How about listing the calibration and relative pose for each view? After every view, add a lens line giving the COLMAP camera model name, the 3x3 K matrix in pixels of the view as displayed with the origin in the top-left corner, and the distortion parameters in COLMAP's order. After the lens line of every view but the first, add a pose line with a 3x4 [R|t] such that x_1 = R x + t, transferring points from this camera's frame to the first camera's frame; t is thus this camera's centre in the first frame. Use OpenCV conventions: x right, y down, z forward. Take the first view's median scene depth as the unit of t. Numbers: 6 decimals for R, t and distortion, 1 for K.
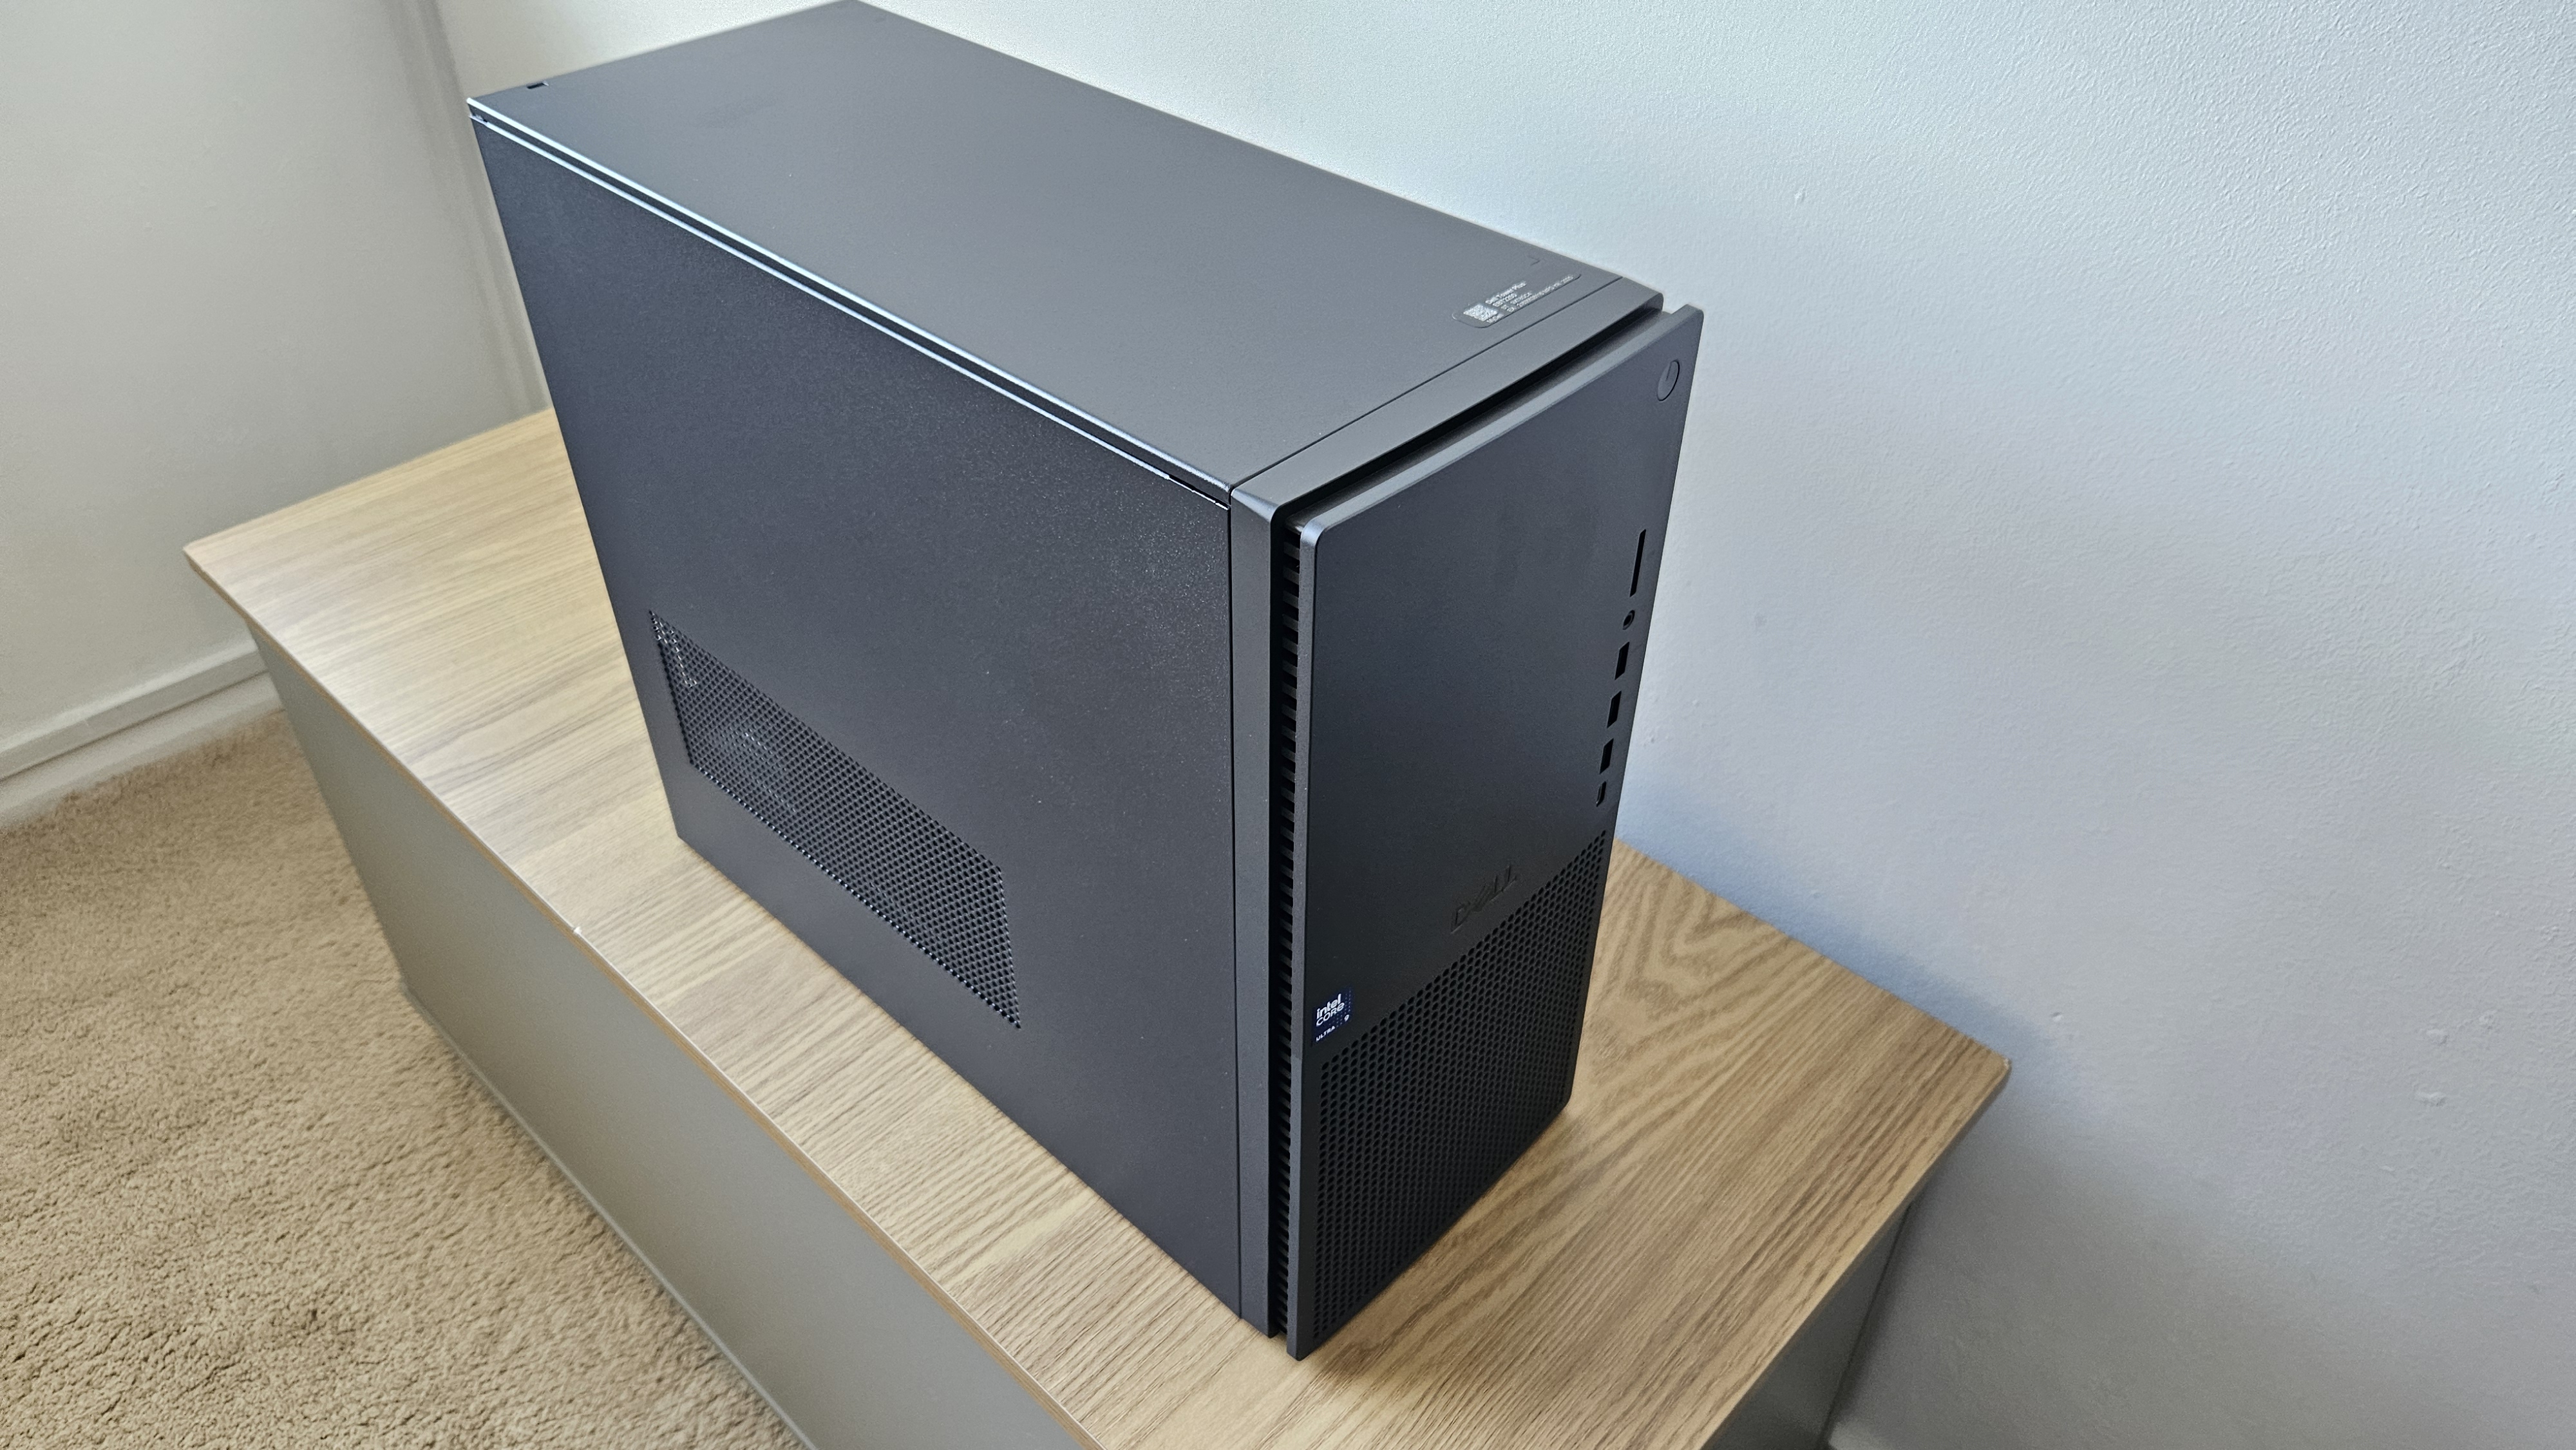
lens RADIAL K [[1769.7, 0, 1278.5], [0, 1769.7, 750.2], [0, 0, 1]] dist [0.055462, -0.062103]
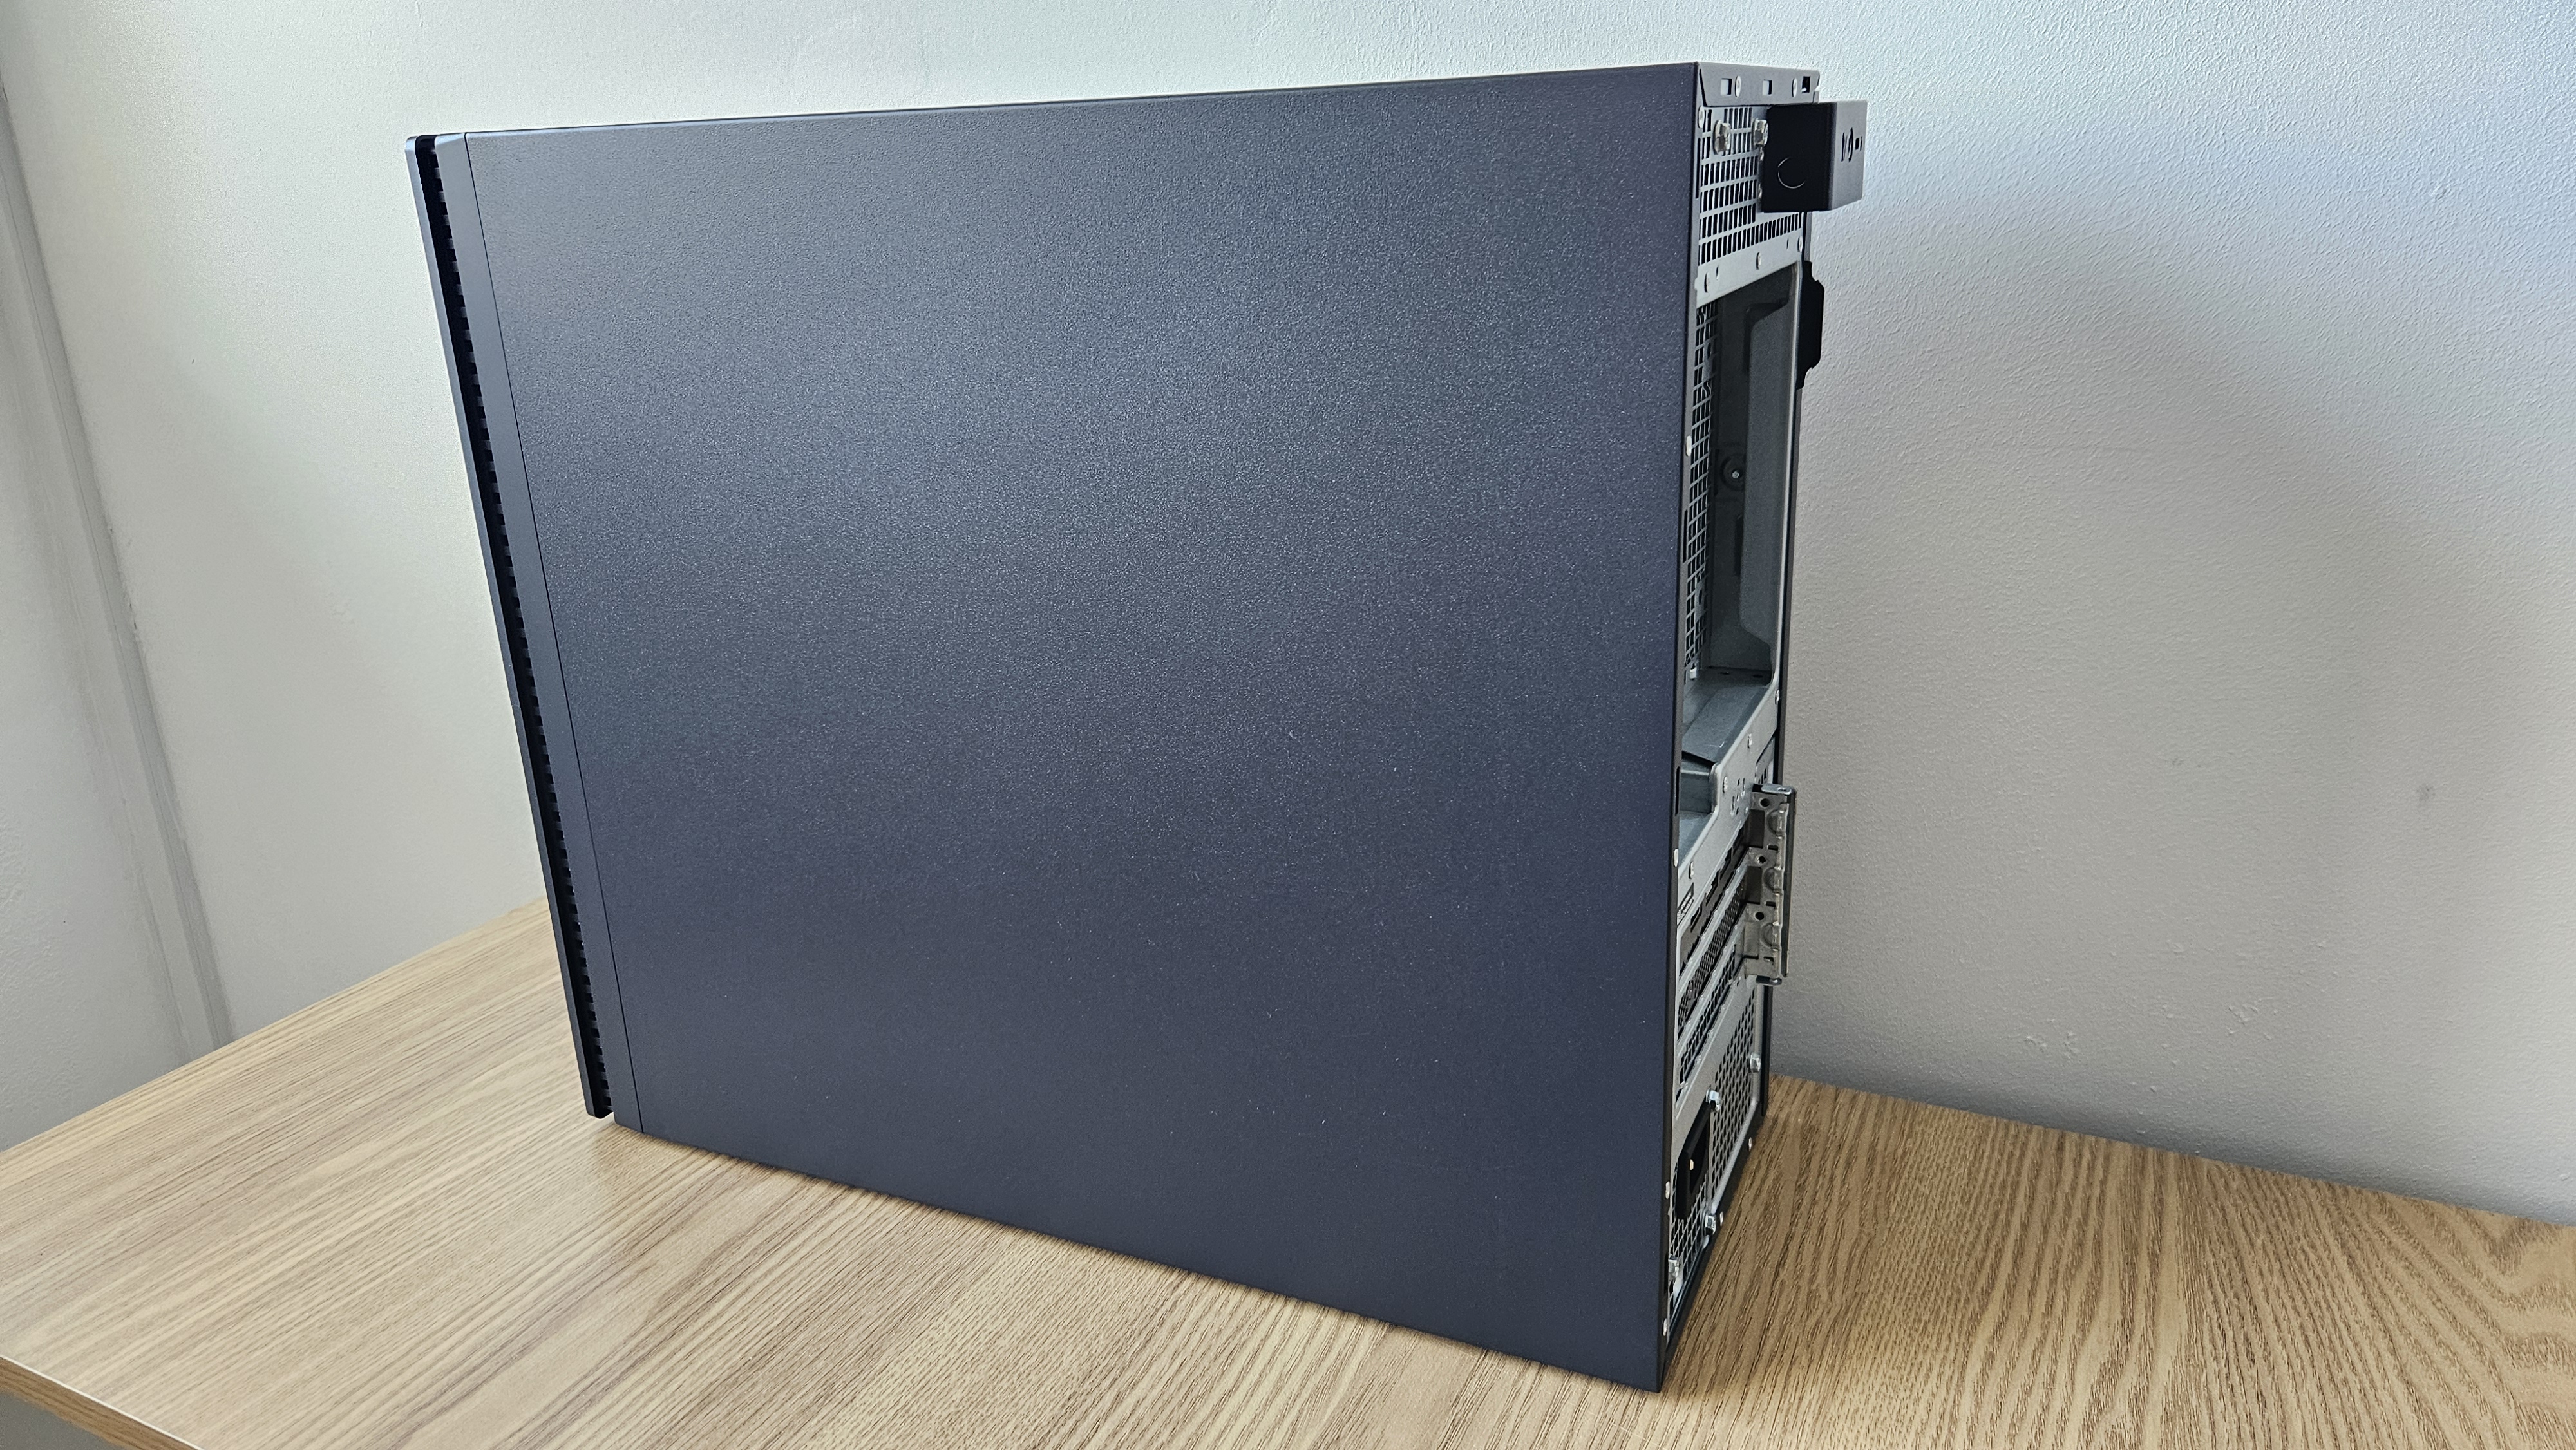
lens RADIAL K [[1769.7, 0, 1278.5], [0, 1769.7, 750.2], [0, 0, 1]] dist [0.055462, -0.062103]
pose [[0.955368, -0.139242, 0.260545, -0.291505], [0.223010, 0.918355, -0.326942, 0.036109], [-0.193749, 0.370454, 0.908419, 0.331984]]
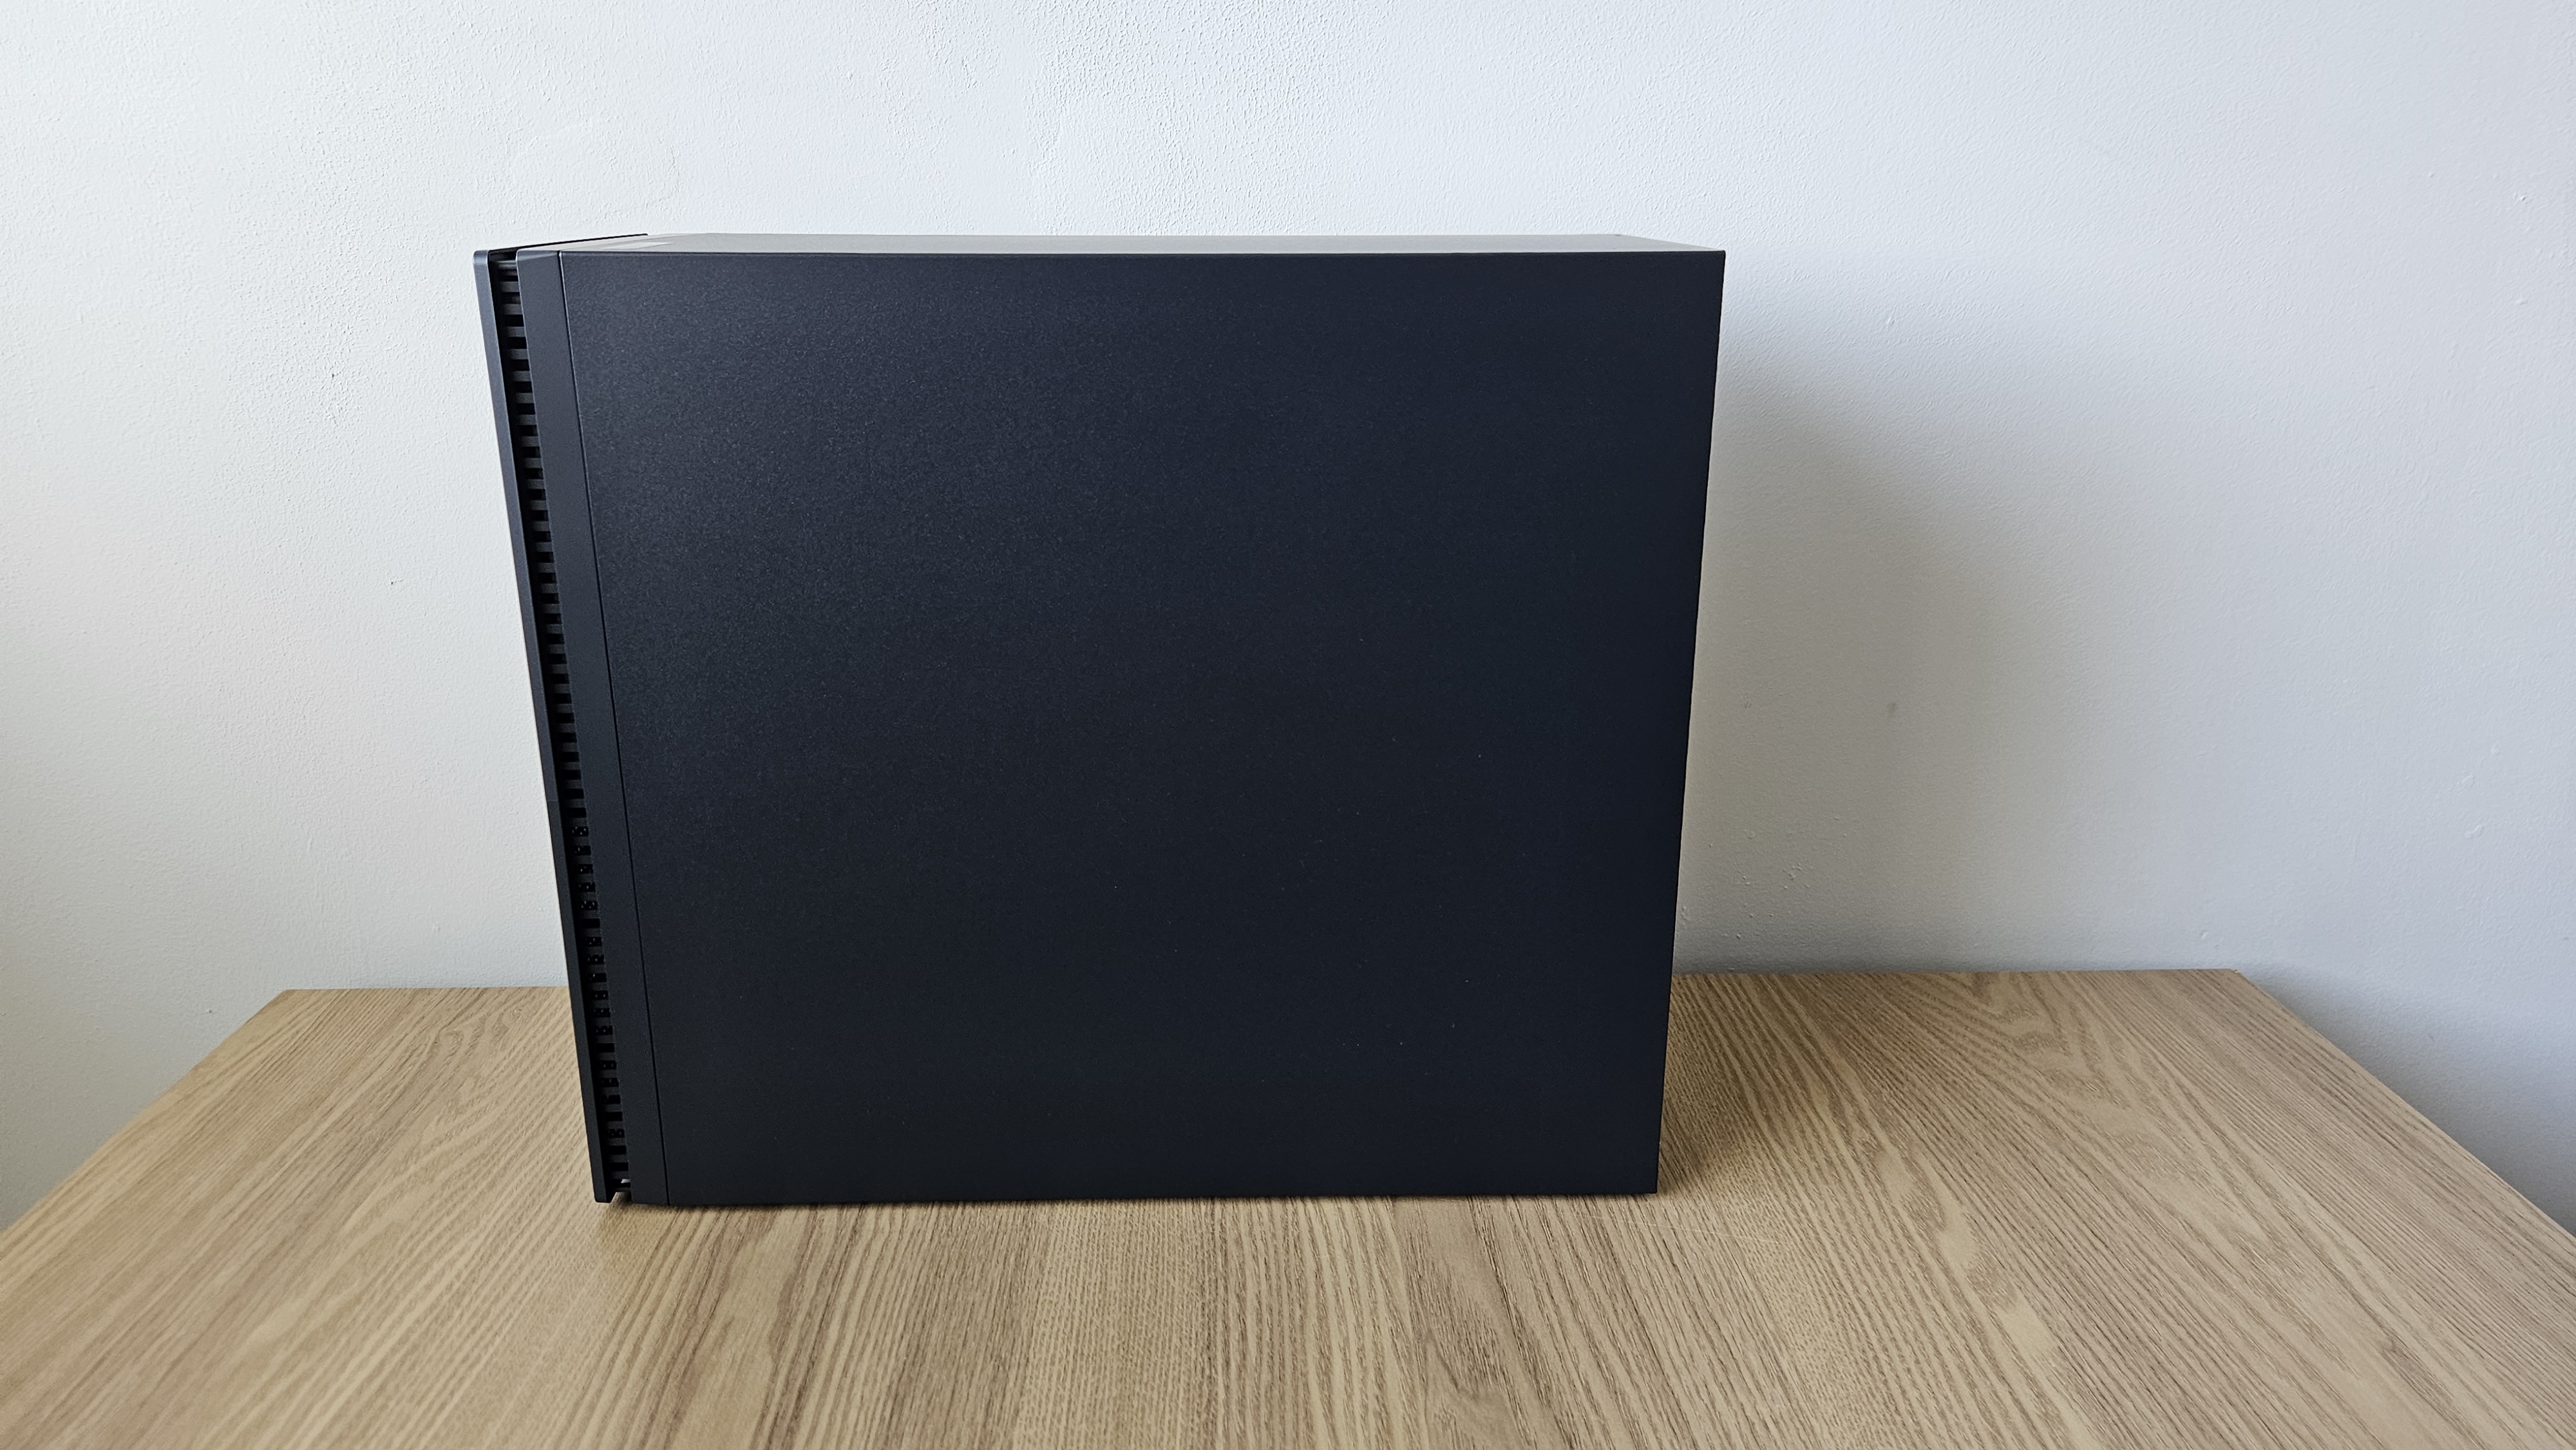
lens RADIAL K [[1731.5, 0, 1276.1], [0, 1731.5, 815.6], [0, 0, 1]] dist [0.077334, -0.078055]
pose [[0.704486, -0.256061, 0.661916, -0.580968], [0.458062, 0.876433, -0.148474, -0.022367], [-0.542106, 0.407796, 0.734726, 0.347128]]
